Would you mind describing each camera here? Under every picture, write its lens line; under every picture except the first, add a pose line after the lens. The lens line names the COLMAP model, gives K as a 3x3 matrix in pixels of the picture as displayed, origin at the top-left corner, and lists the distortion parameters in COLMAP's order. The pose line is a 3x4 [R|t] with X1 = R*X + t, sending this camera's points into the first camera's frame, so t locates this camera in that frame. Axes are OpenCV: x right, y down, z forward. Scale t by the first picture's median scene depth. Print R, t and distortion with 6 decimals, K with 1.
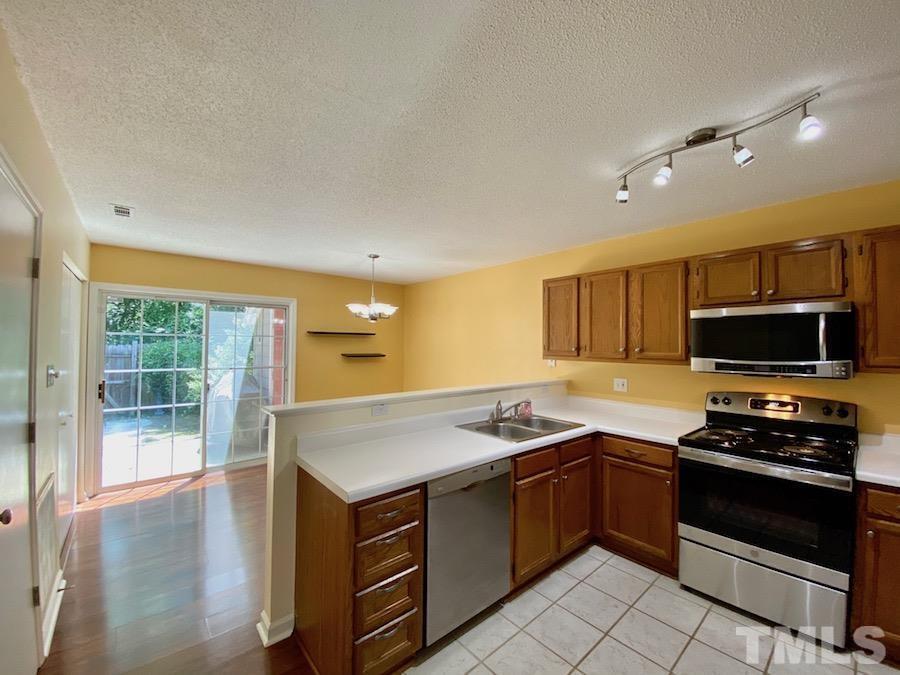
lens RADIAL K [[371.3, 0, 450.0], [0, 371.3, 337.5], [0, 0, 1]] dist [0.000627, 0.000009]
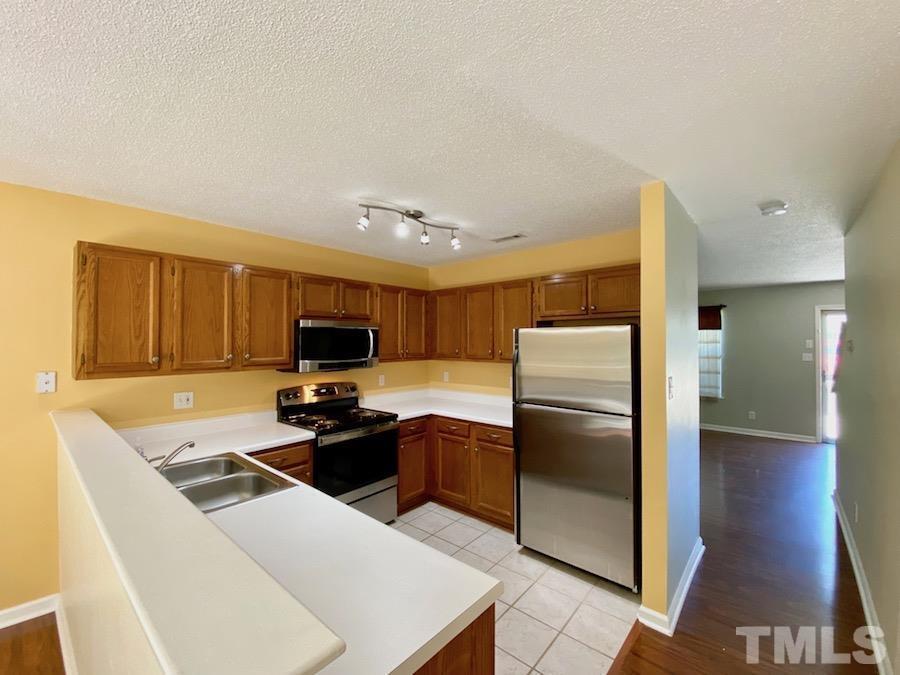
lens RADIAL K [[371.3, 0, 450.0], [0, 371.3, 337.5], [0, 0, 1]] dist [0.000627, 0.000009]
pose [[-0.149719, 0.017318, 0.988577, -0.507449], [-0.011347, 0.999751, -0.019232, -0.000803], [-0.988663, -0.014097, -0.149485, 0.634694]]
